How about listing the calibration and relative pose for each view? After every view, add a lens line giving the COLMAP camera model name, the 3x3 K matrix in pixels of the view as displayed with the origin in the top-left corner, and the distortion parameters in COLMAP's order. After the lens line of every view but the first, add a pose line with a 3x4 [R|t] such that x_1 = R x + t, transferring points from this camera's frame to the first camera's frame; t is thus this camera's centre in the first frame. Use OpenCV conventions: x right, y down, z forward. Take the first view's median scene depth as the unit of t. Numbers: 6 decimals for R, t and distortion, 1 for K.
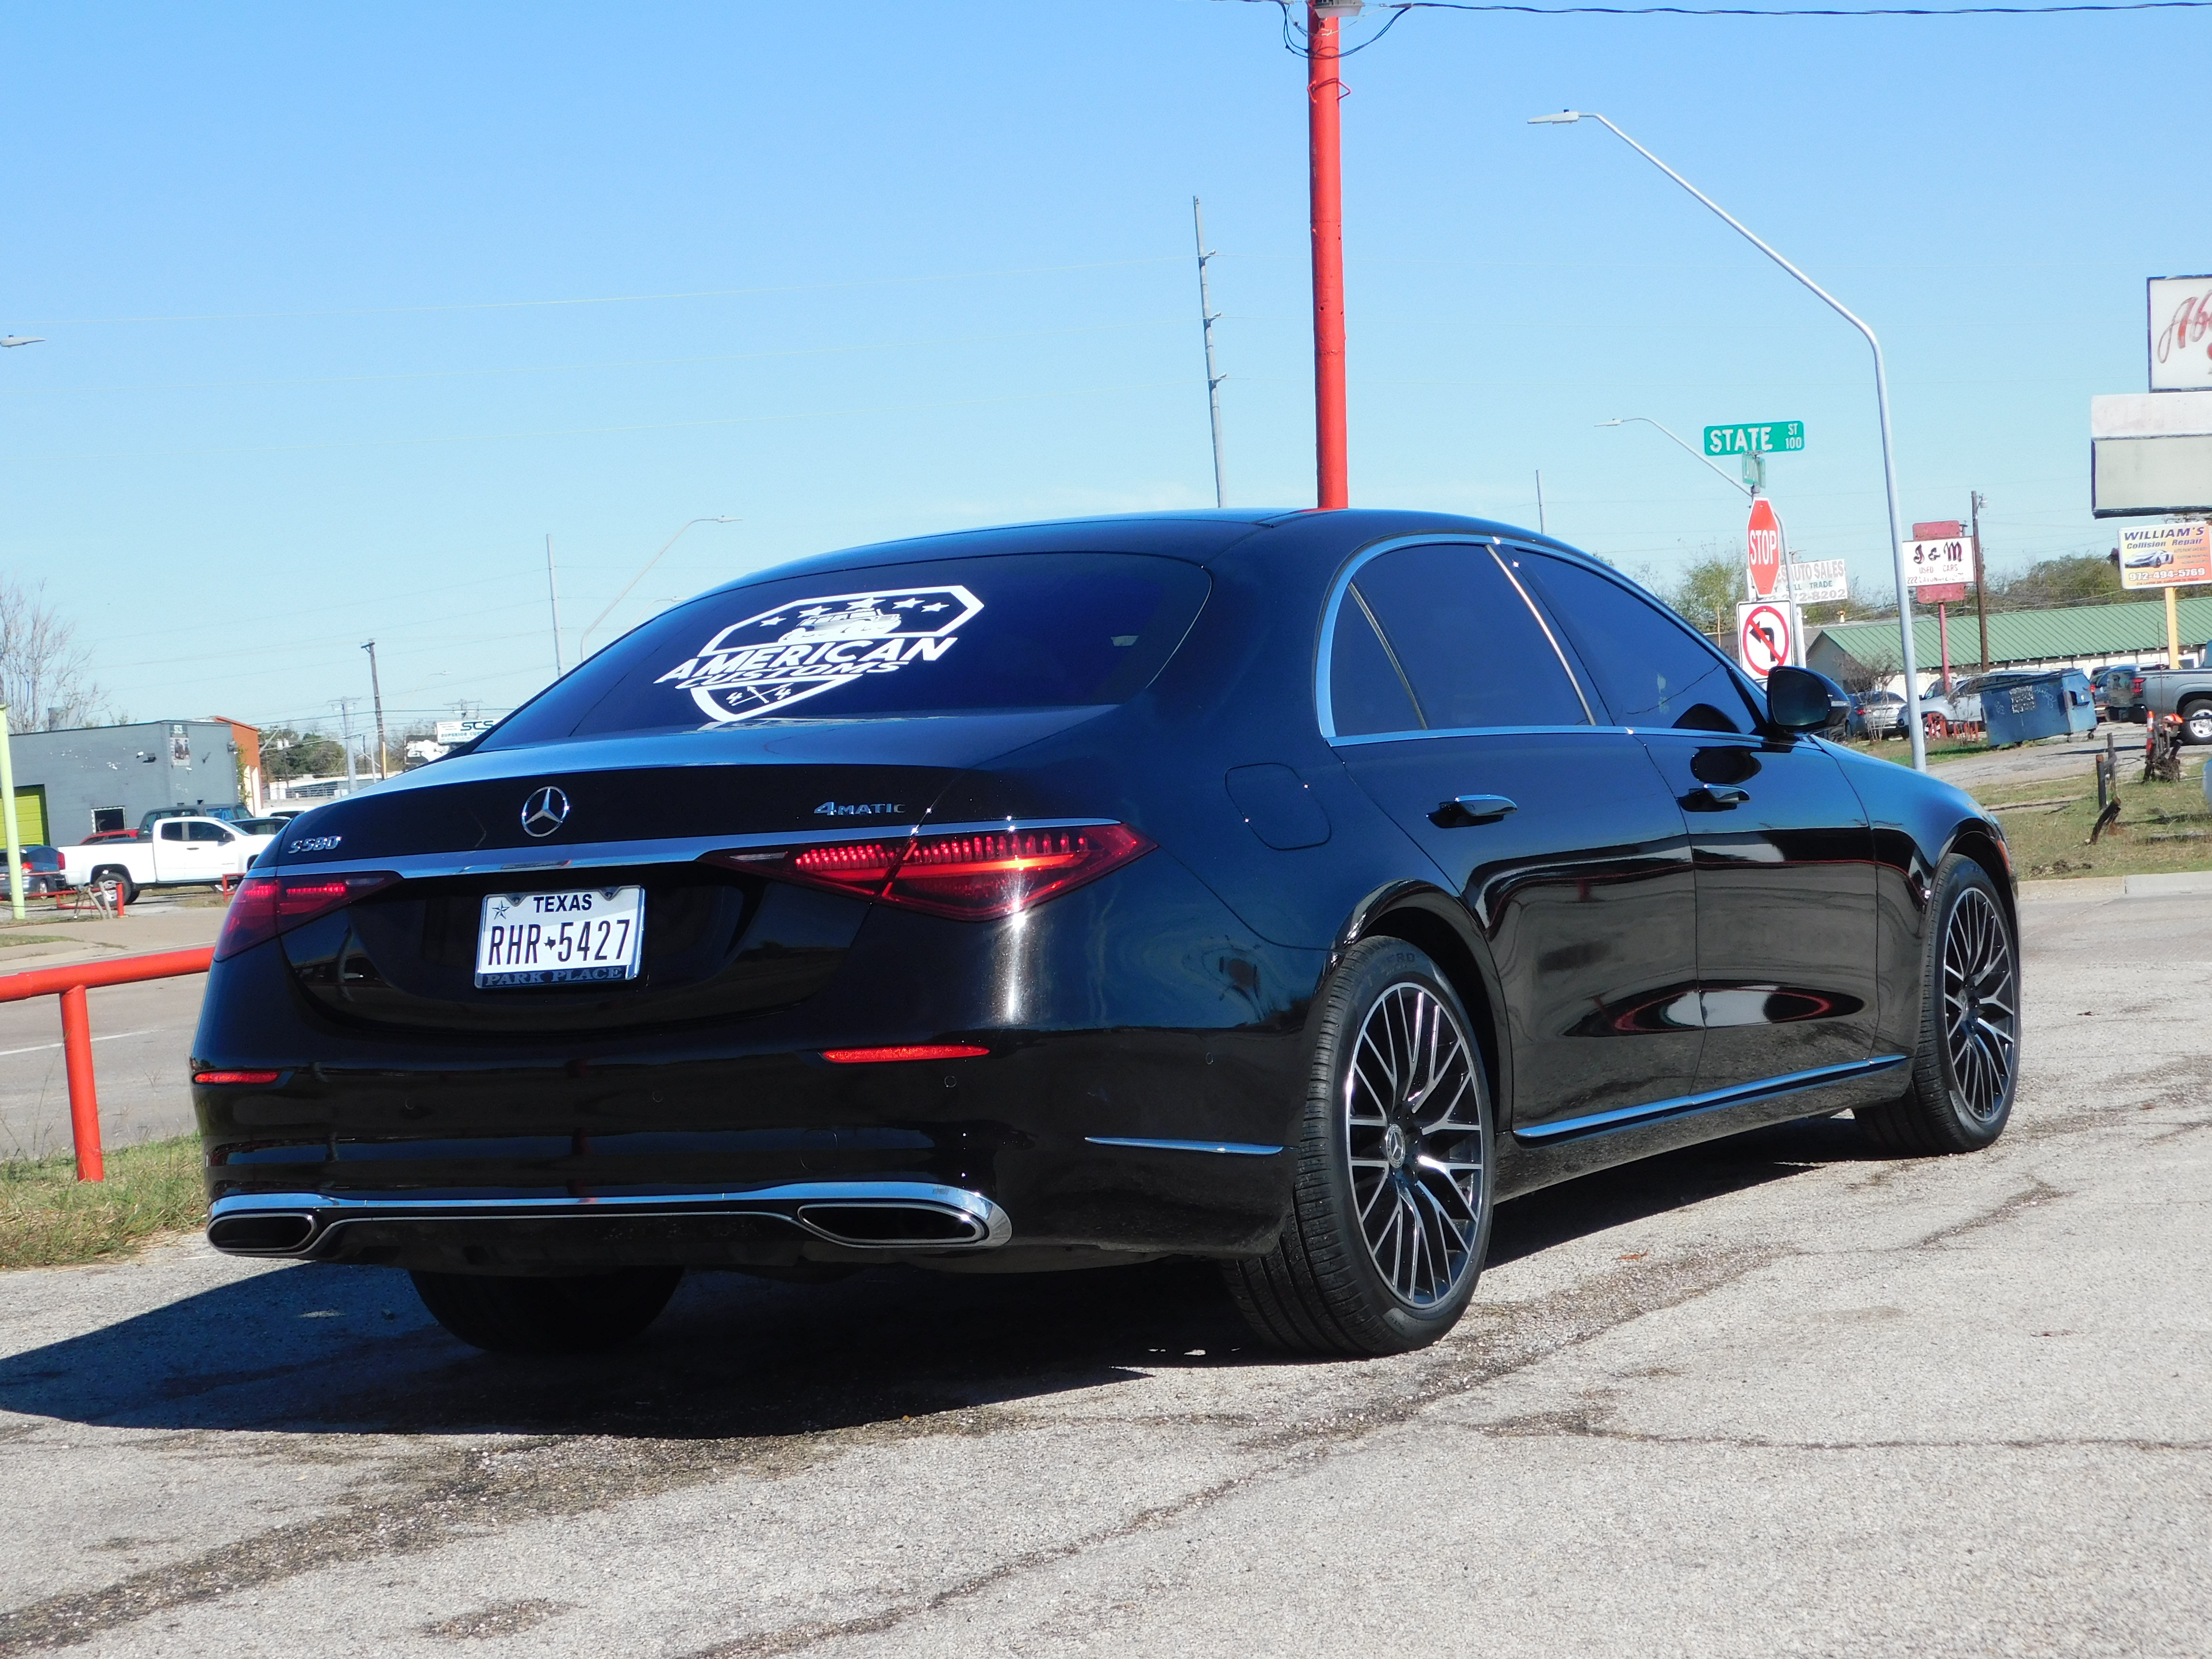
lens RADIAL K [[4745.5, 0, 1384.1], [0, 4745.5, 701.8], [0, 0, 1]] dist [0.079340, -0.471656]
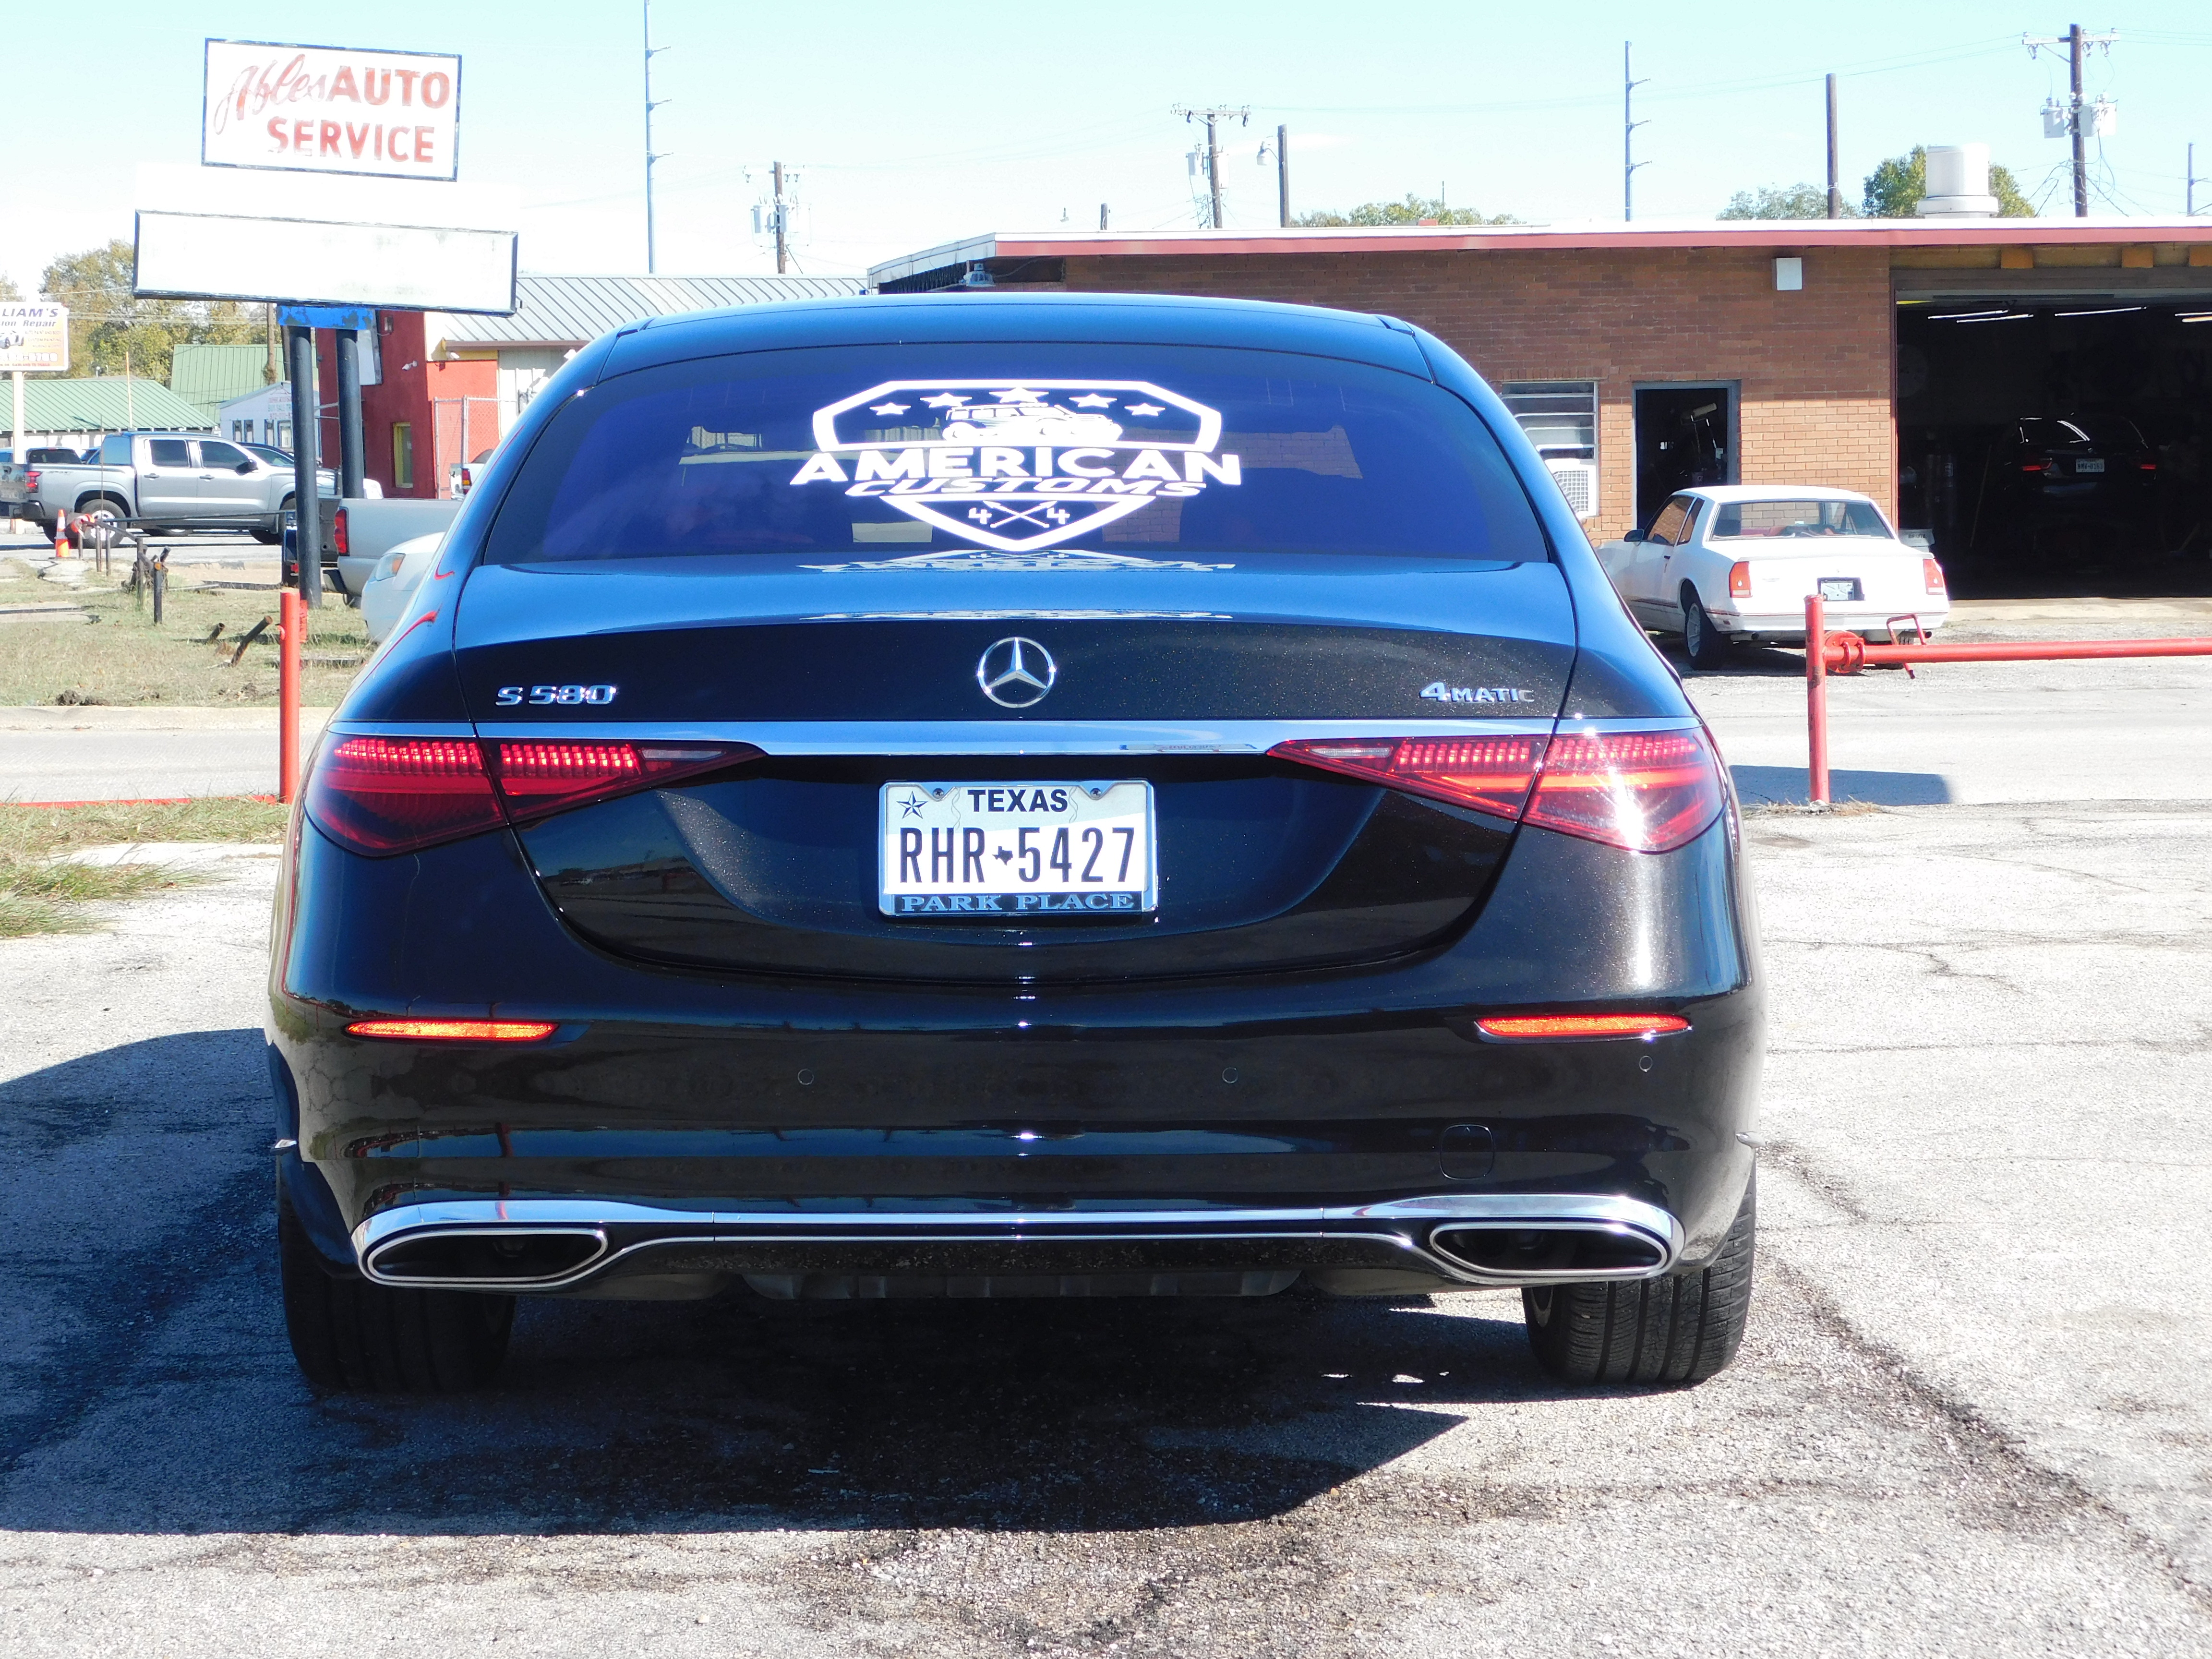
lens RADIAL K [[4896.1, 0, 1290.5], [0, 4896.1, 832.1], [0, 0, 1]] dist [0.012075, -0.300163]
pose [[0.875898, 0.032351, 0.481411, -0.464463], [-0.064527, 0.996641, 0.050428, 0.006858], [-0.478163, -0.075233, 0.875043, 0.315672]]
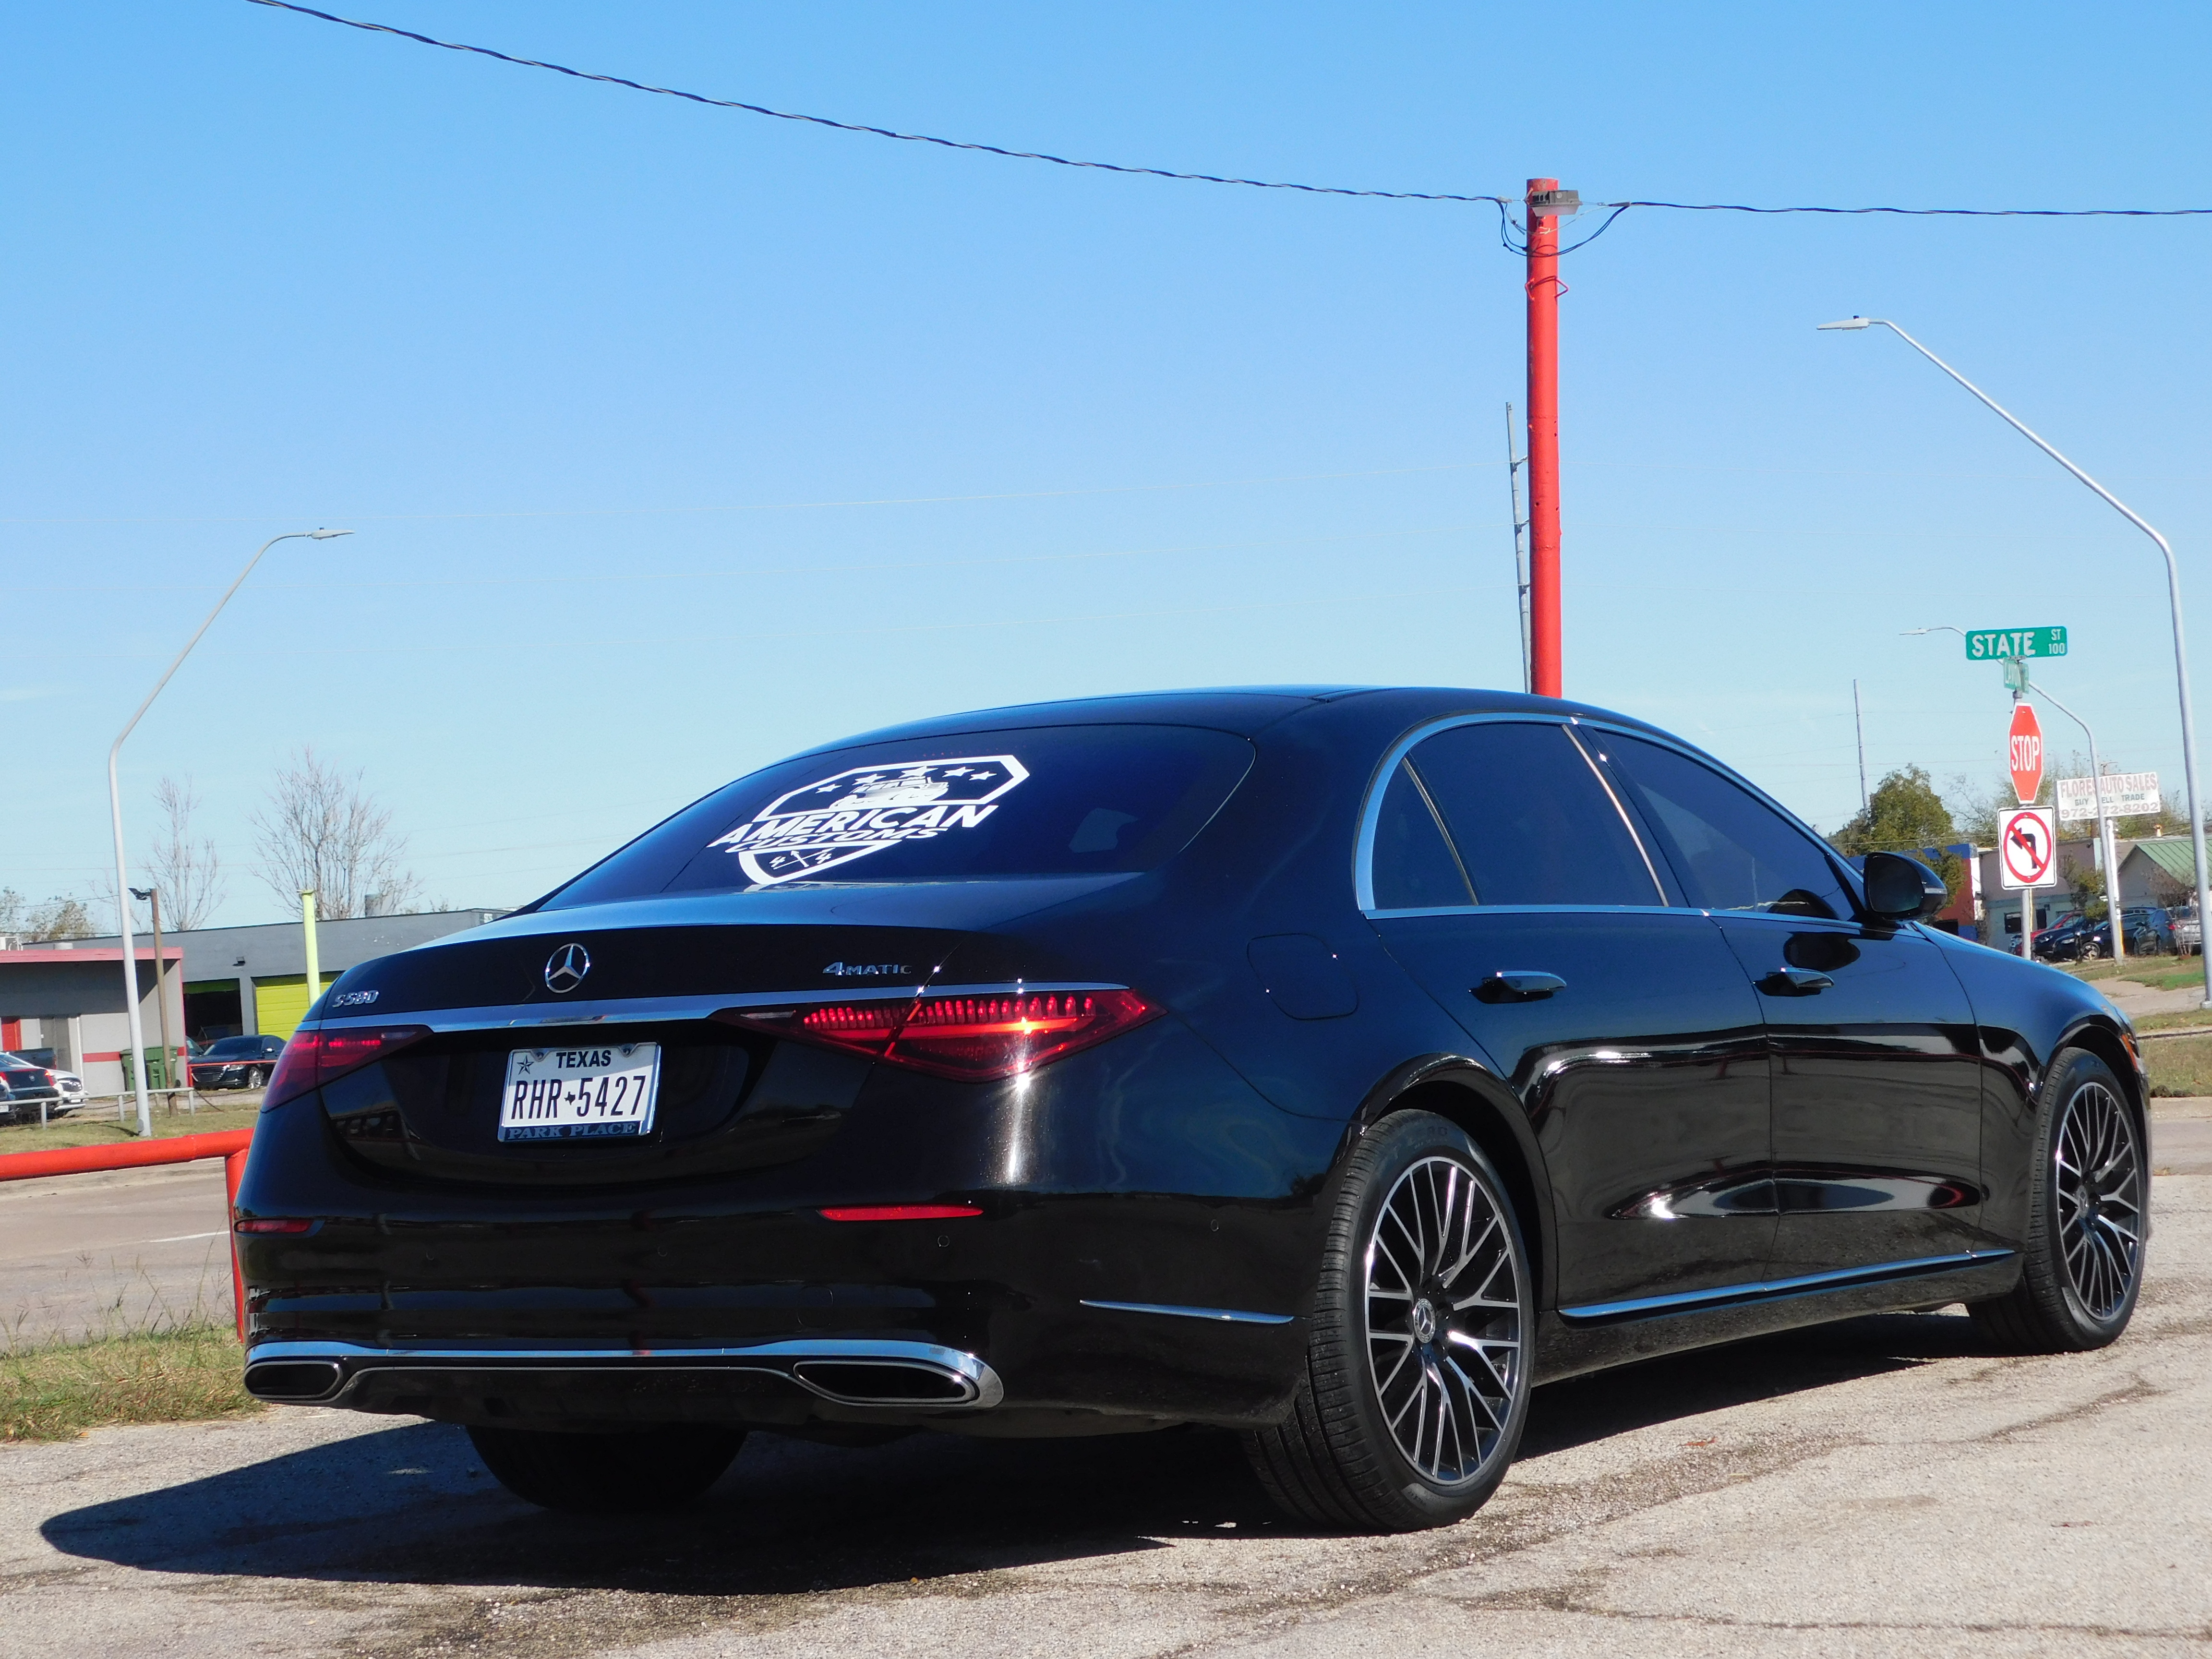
lens RADIAL K [[4745.5, 0, 1384.1], [0, 4745.5, 701.8], [0, 0, 1]] dist [0.079340, -0.471656]
pose [[0.997290, 0.012149, -0.072556, 0.066317], [-0.015330, 0.998938, -0.043455, 0.007266], [0.071951, 0.044449, 0.996417, -0.001689]]
